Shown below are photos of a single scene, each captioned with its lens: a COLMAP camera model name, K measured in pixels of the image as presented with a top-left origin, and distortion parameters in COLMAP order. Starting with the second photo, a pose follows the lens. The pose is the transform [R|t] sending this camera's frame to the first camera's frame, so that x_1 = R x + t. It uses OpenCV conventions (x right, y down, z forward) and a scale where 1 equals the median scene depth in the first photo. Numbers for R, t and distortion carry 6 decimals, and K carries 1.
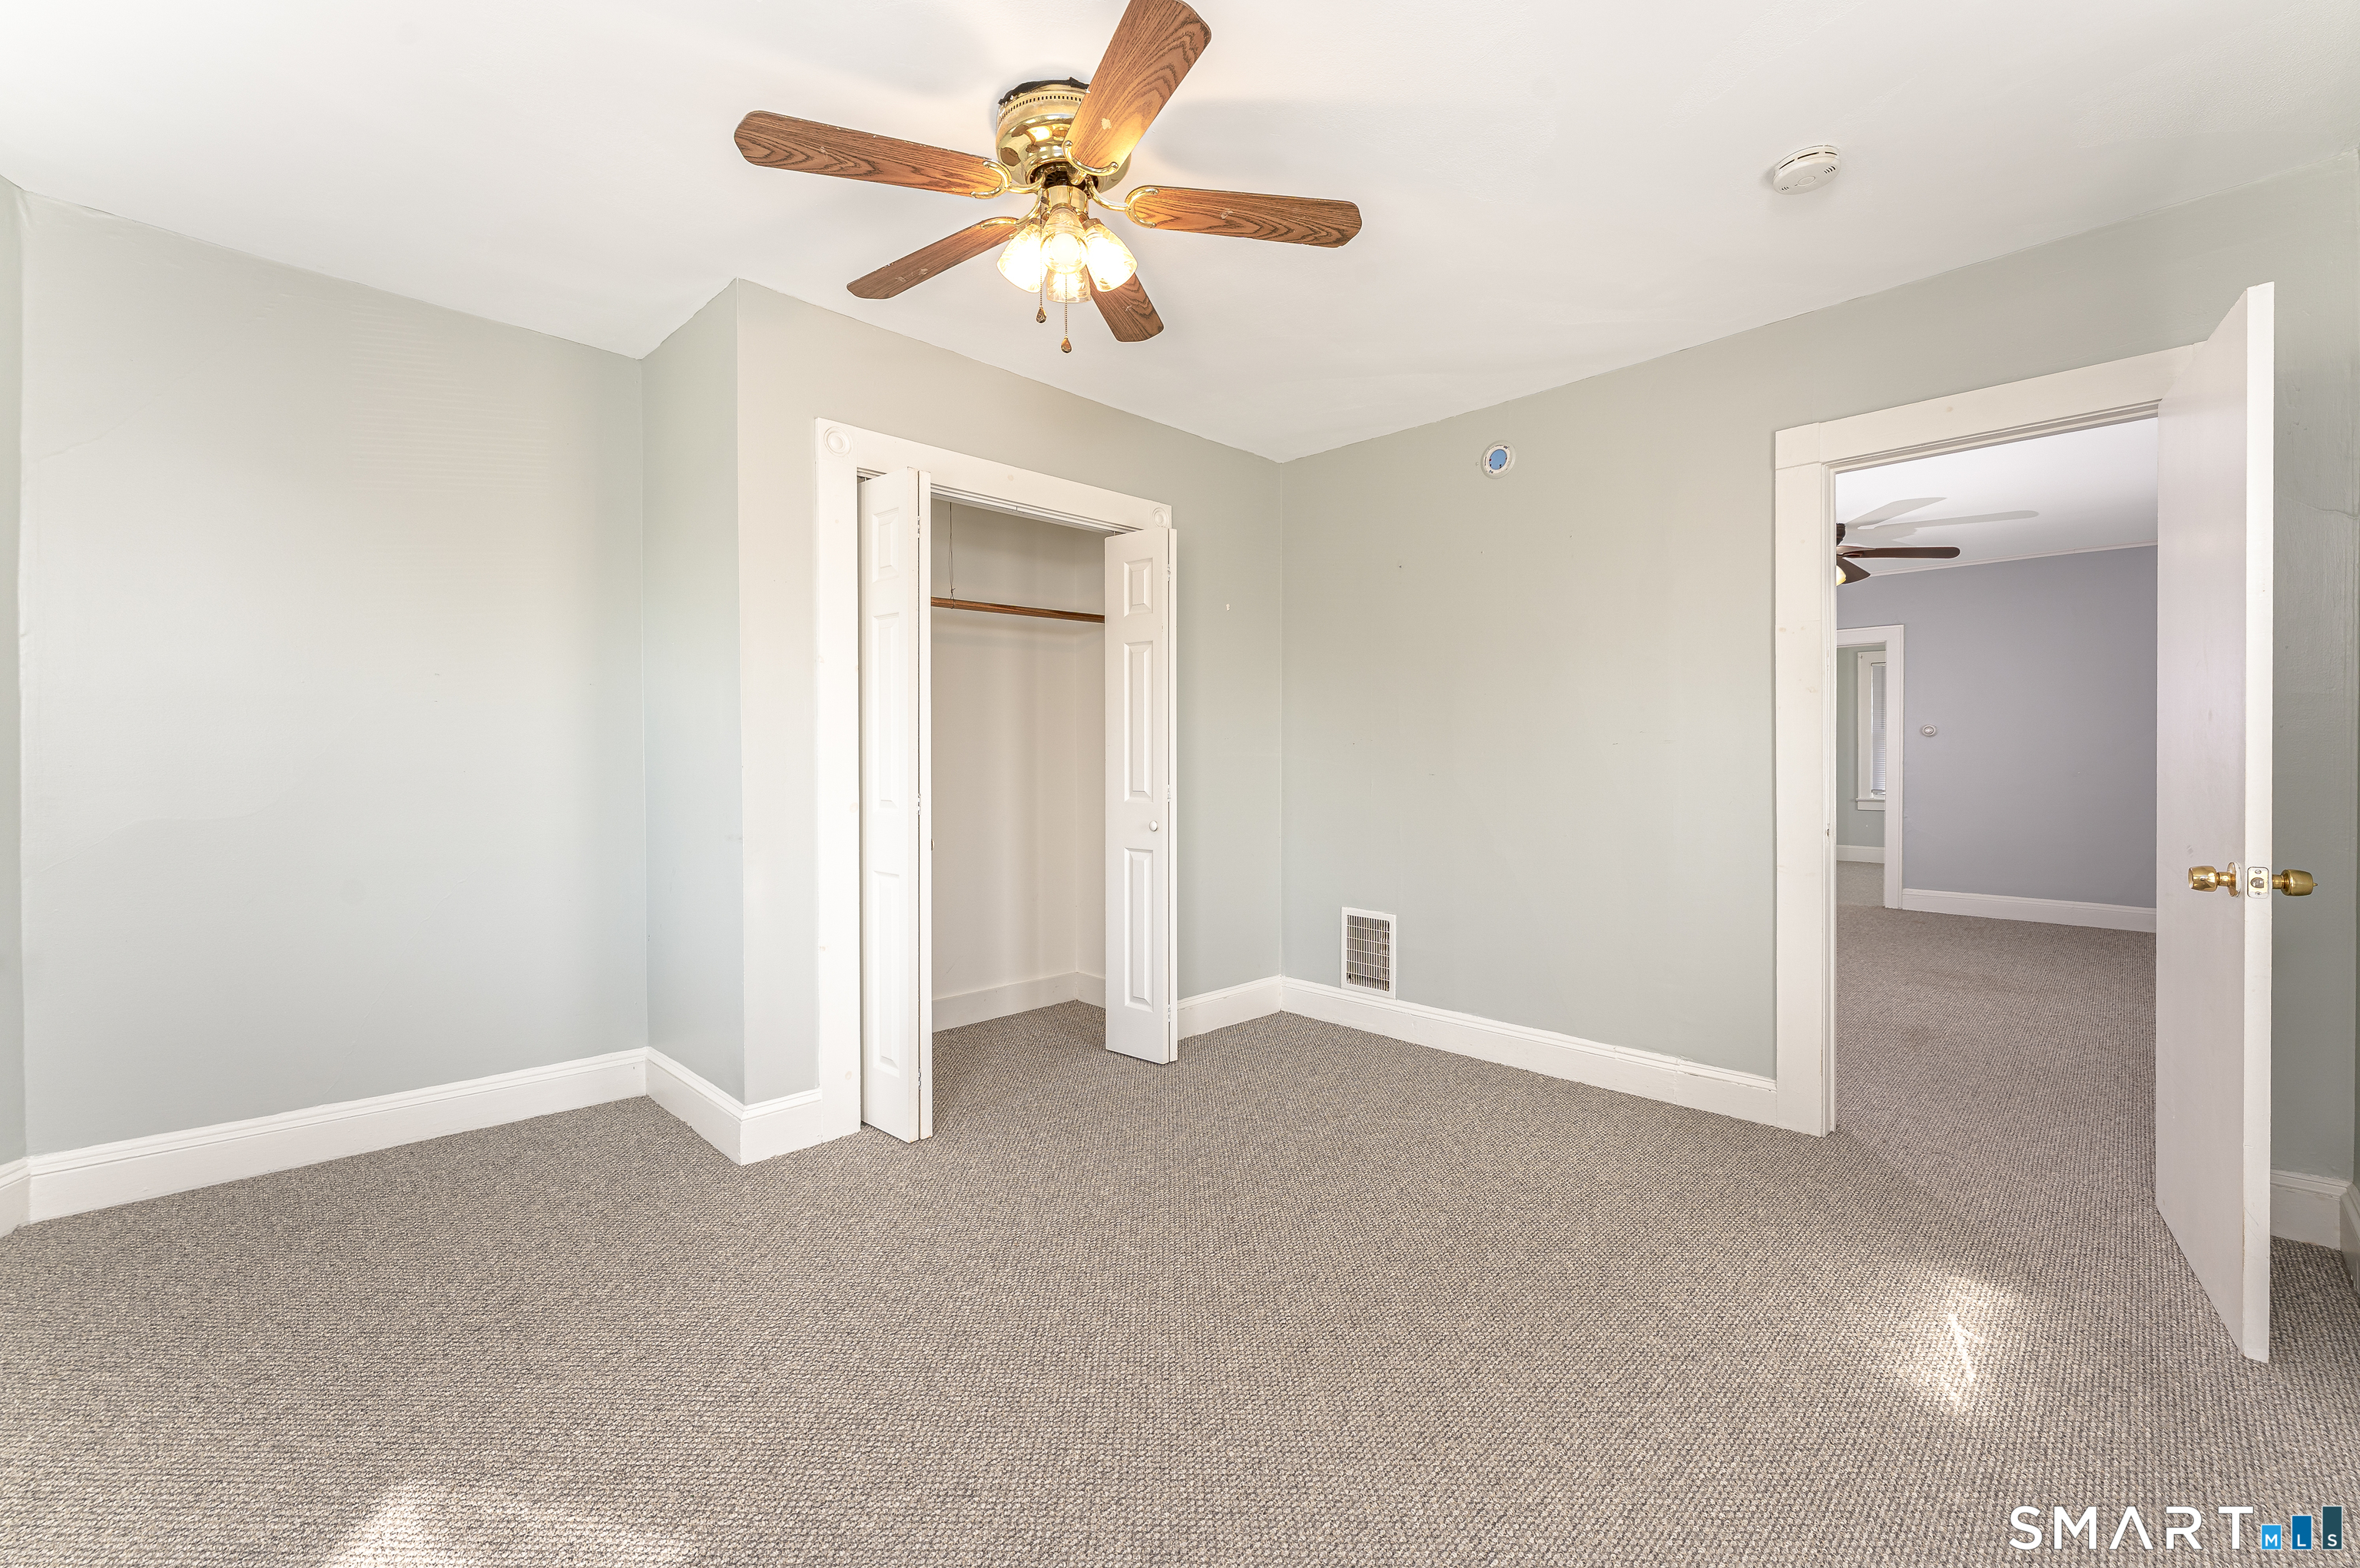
lens RADIAL K [[995.8, 0, 1173.7], [0, 995.8, 762.2], [0, 0, 1]] dist [0.000215, 0.000016]
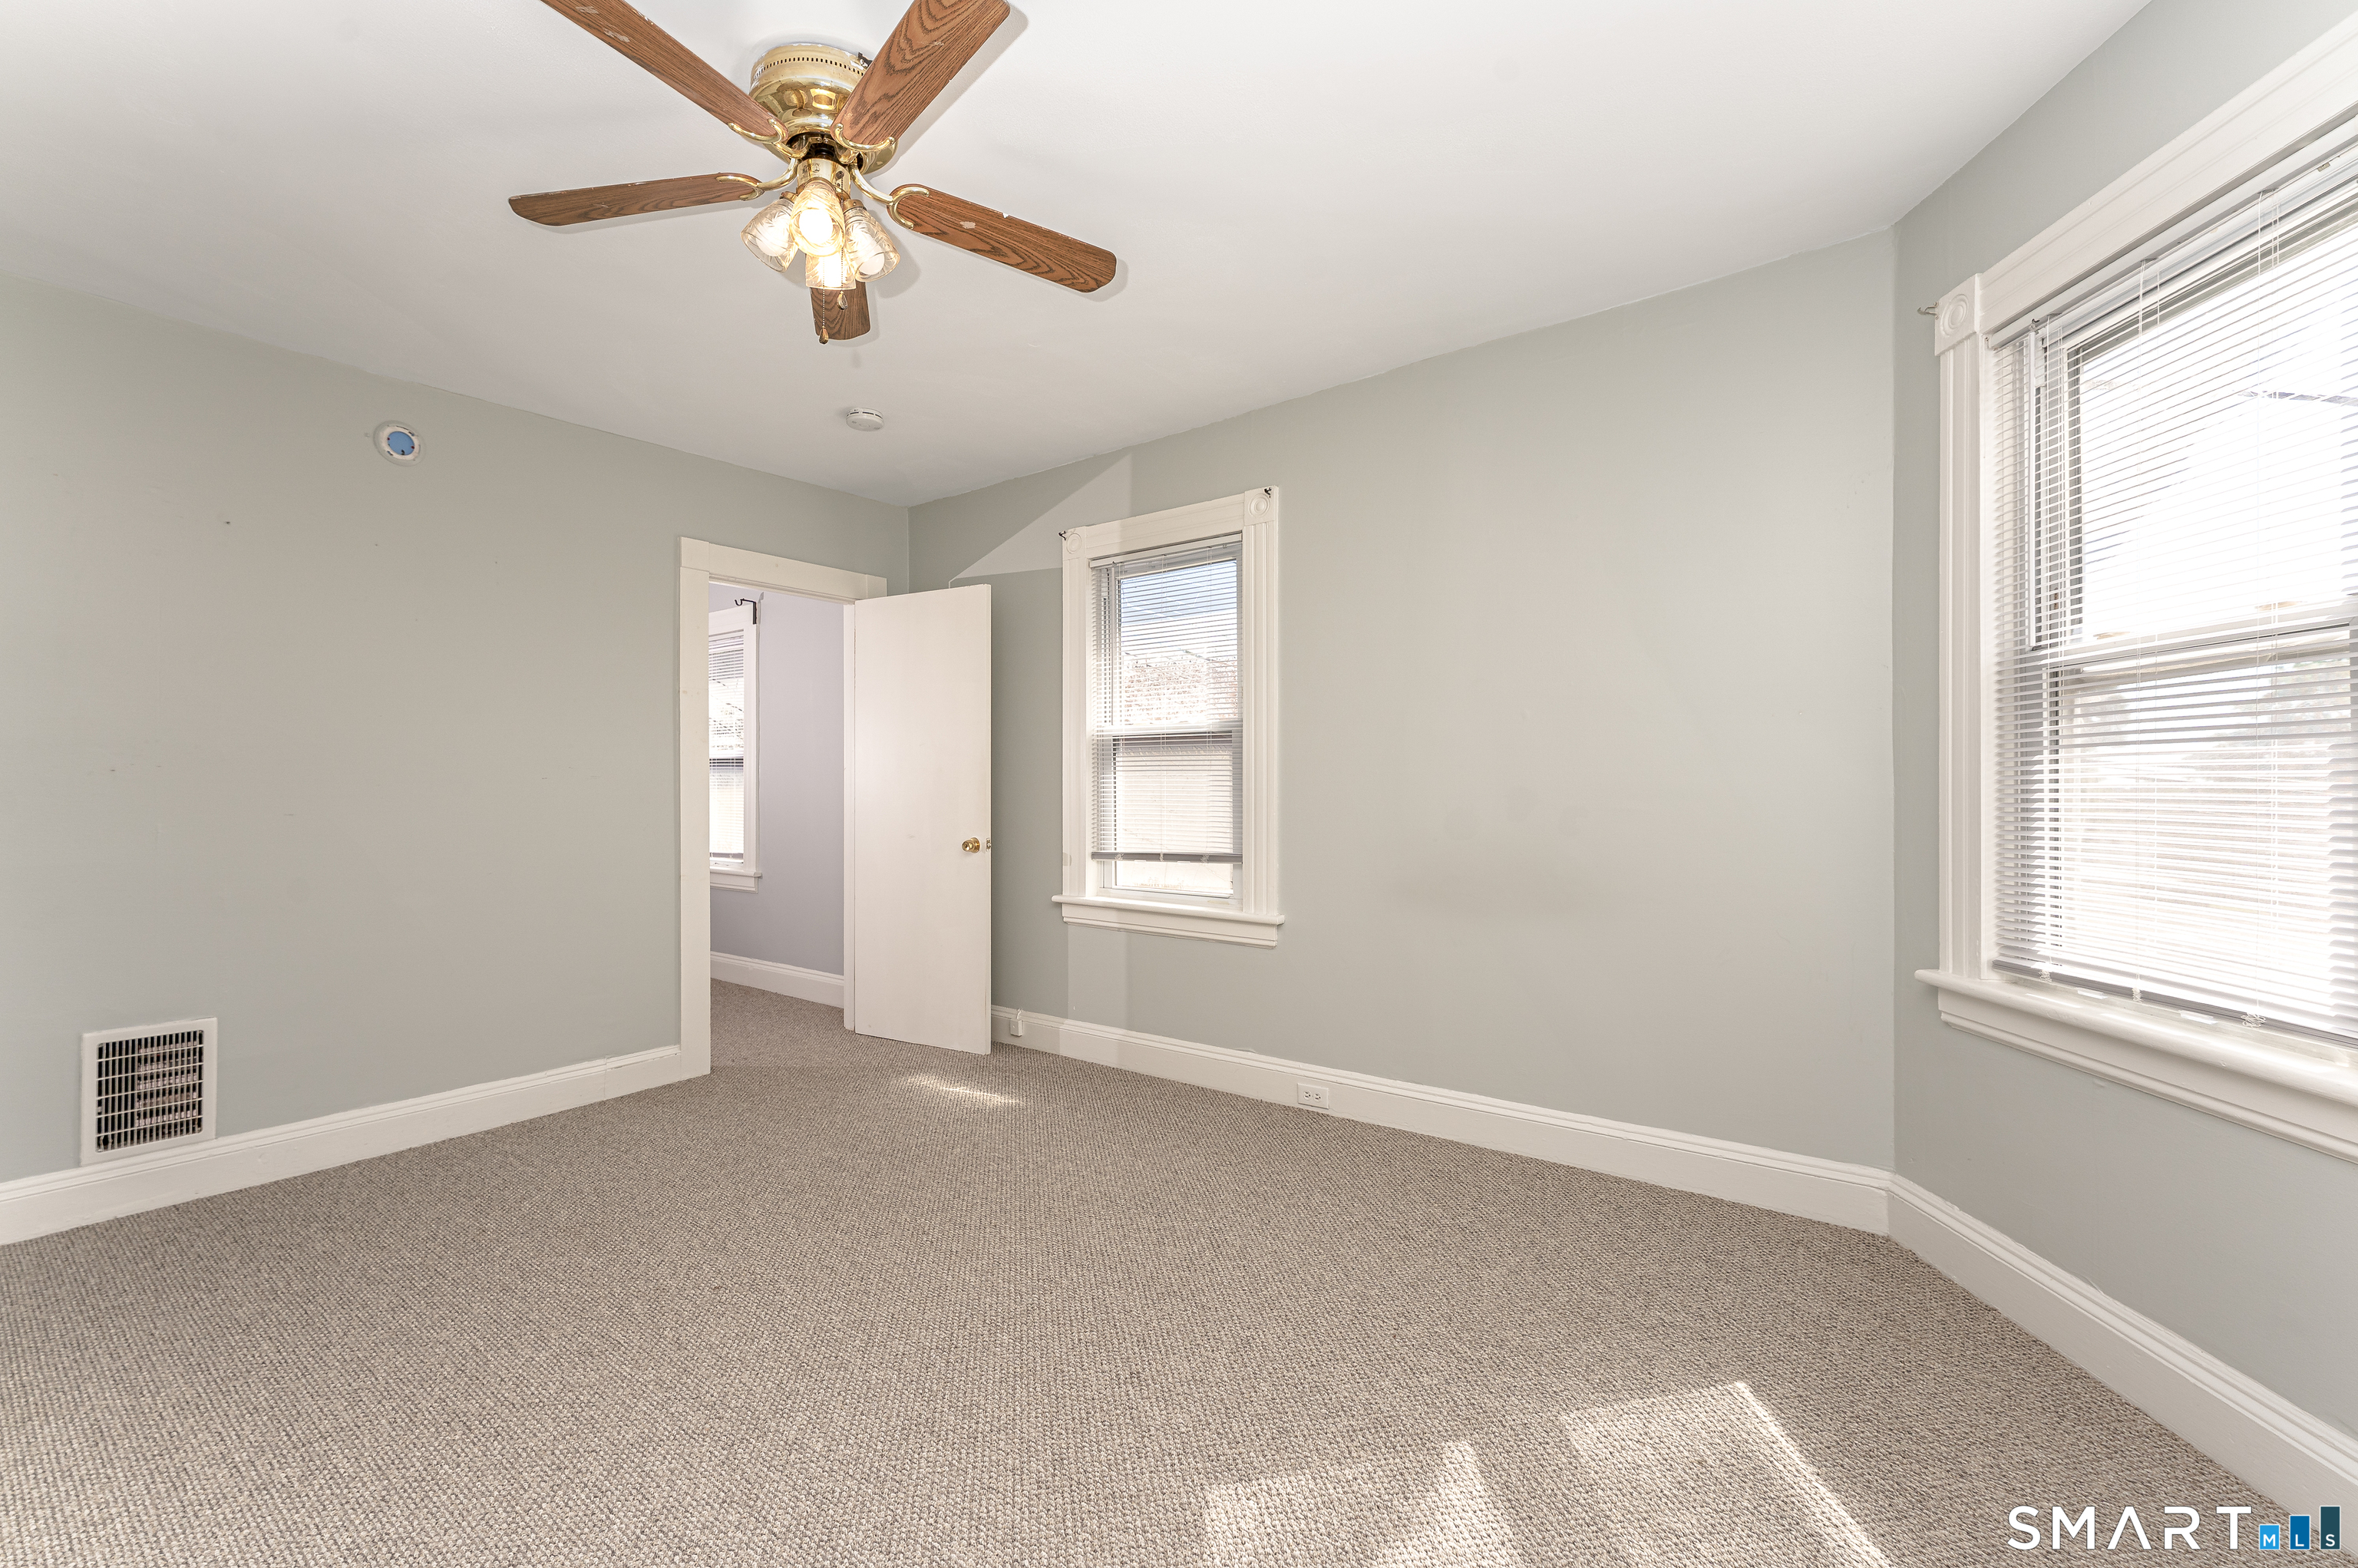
lens RADIAL K [[971.1, 0, 1166.9], [0, 971.1, 790.1], [0, 0, 1]] dist [0.000138, -0.000091]
pose [[-0.167425, 0.000472, 0.985885, -0.682188], [0.005910, 0.999982, 0.000525, -0.003072], [-0.985867, 0.005915, -0.167425, 0.556218]]
